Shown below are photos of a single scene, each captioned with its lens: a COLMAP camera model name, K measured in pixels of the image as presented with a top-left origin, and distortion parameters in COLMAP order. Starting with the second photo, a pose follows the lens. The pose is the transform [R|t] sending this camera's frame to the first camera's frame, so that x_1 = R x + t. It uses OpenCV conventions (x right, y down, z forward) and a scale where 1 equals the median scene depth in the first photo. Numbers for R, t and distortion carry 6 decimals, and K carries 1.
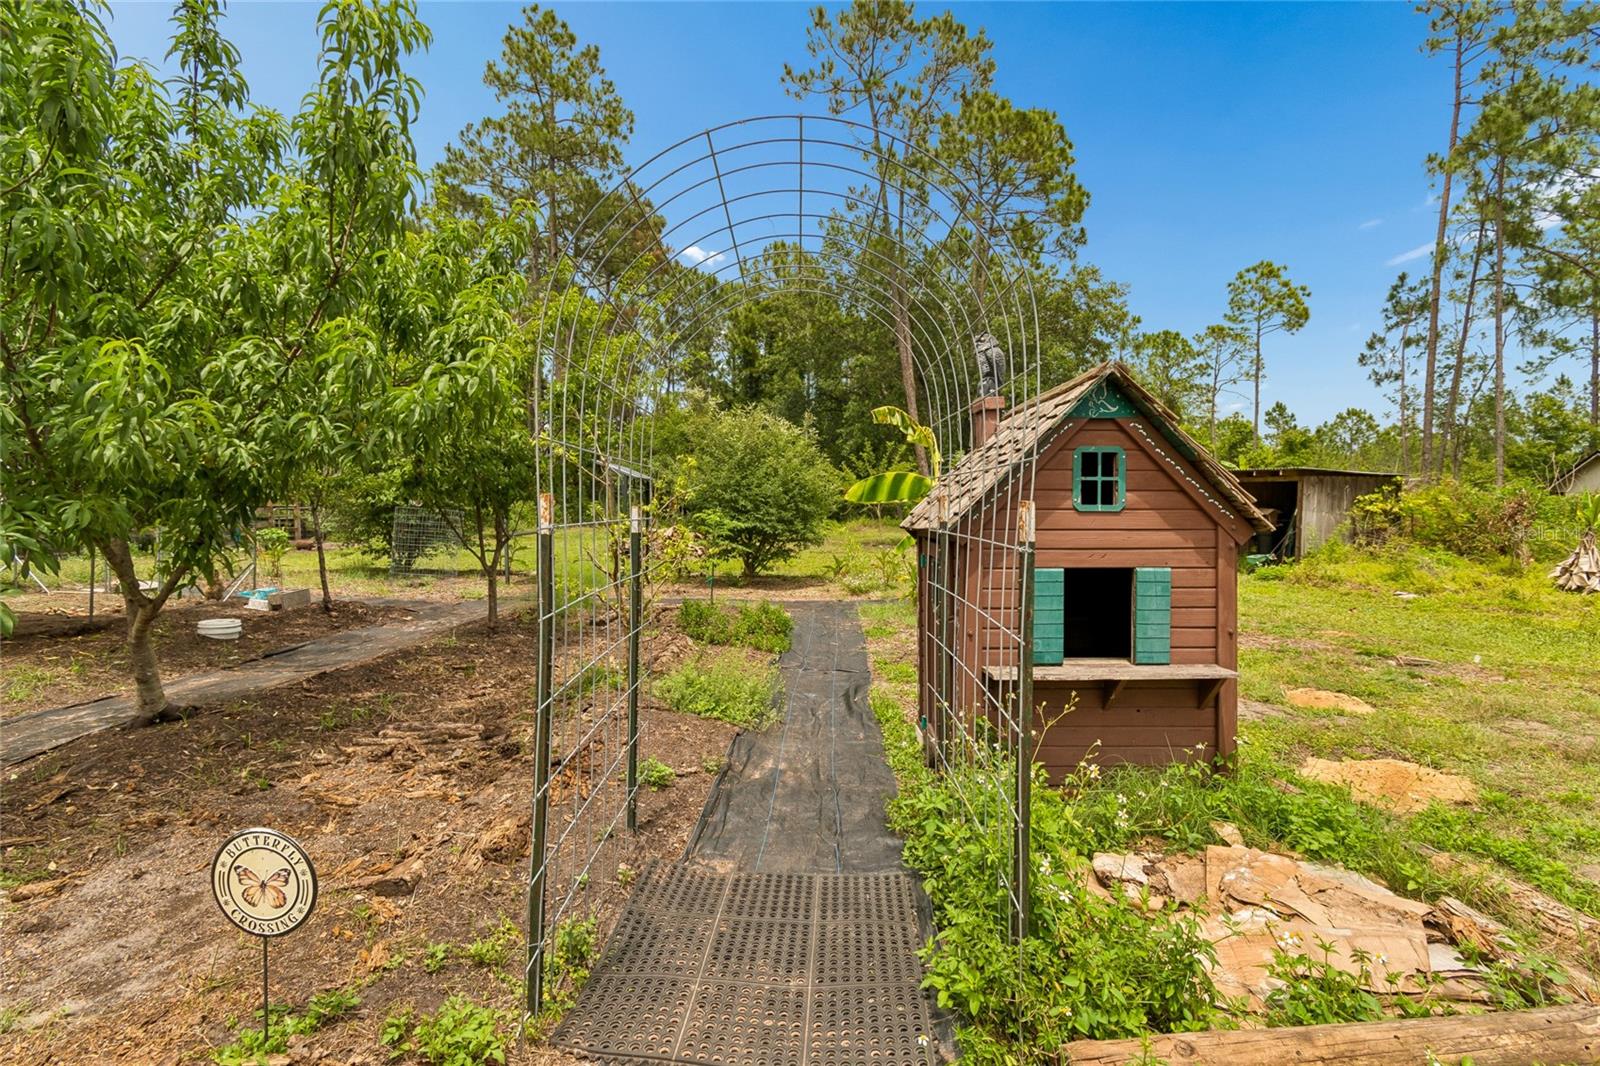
lens RADIAL K [[743.9, 0, 800.0], [0, 743.9, 533.0], [0, 0, 1]] dist [-0.001466, -0.000532]
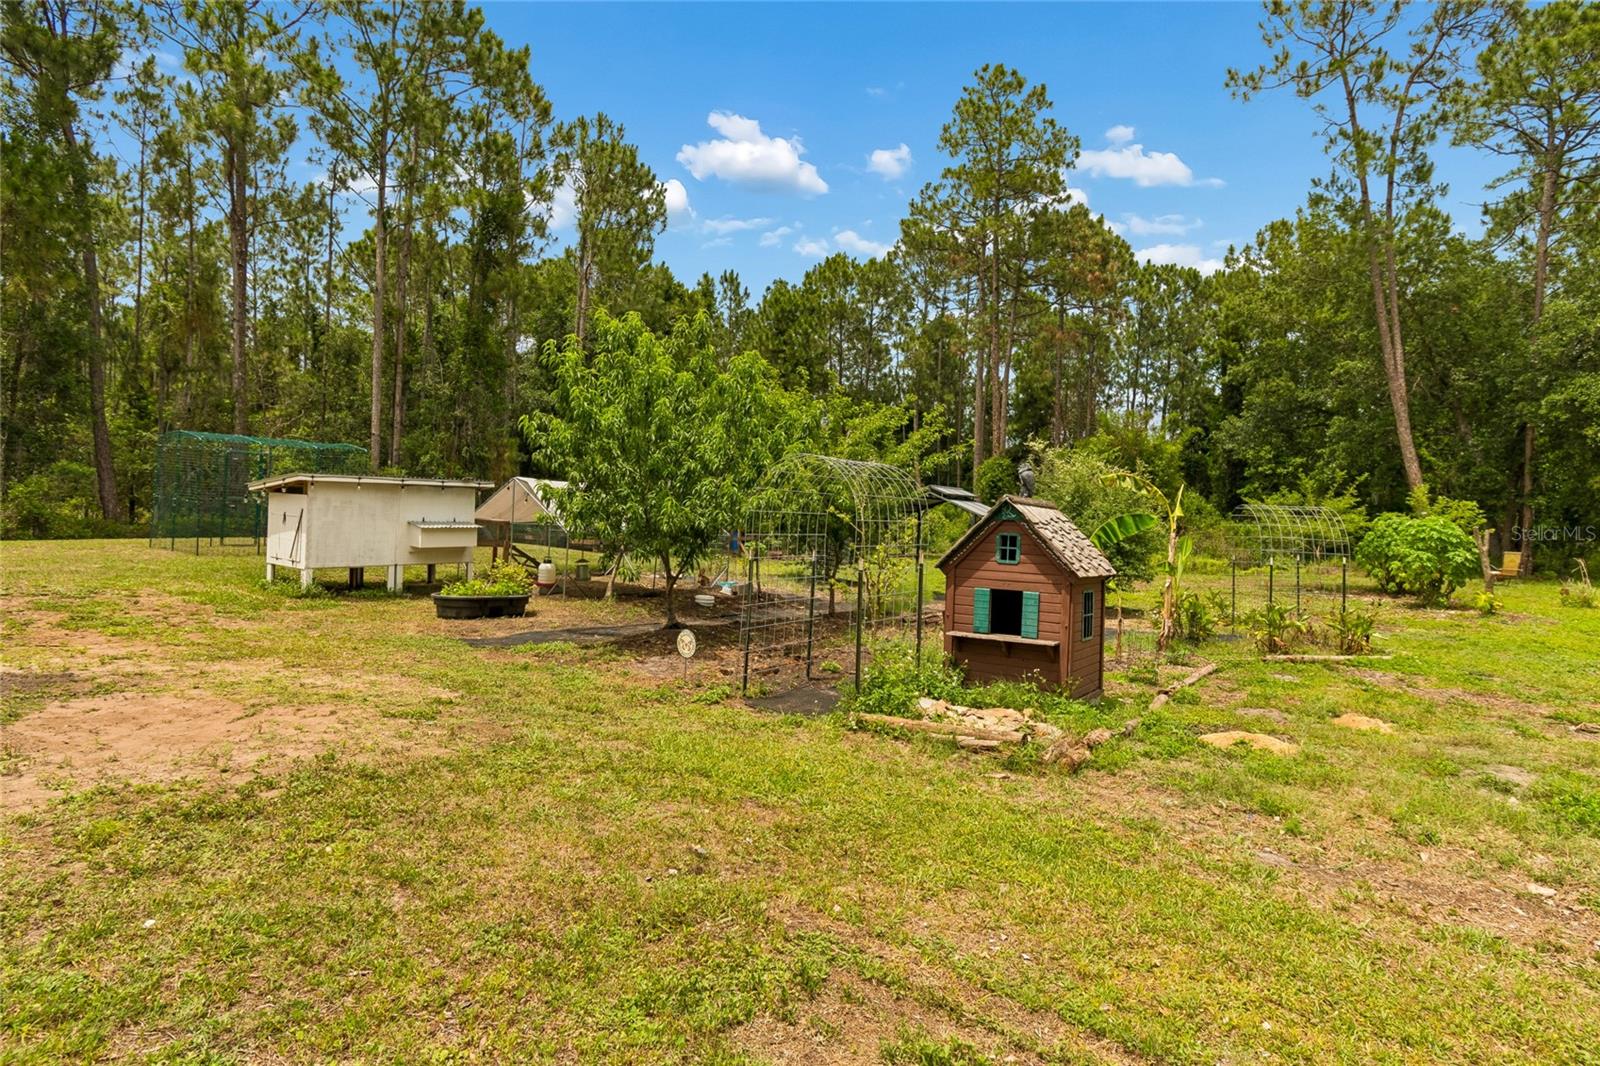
lens RADIAL K [[817.9, 0, 800.2], [0, 817.9, 511.0], [0, 0, 1]] dist [0.000939, -0.000017]
pose [[0.832363, 0.022278, -0.553782, 0.436773], [-0.052441, 0.997875, -0.038679, -0.020622], [0.551744, 0.061236, 0.831763, -0.467329]]
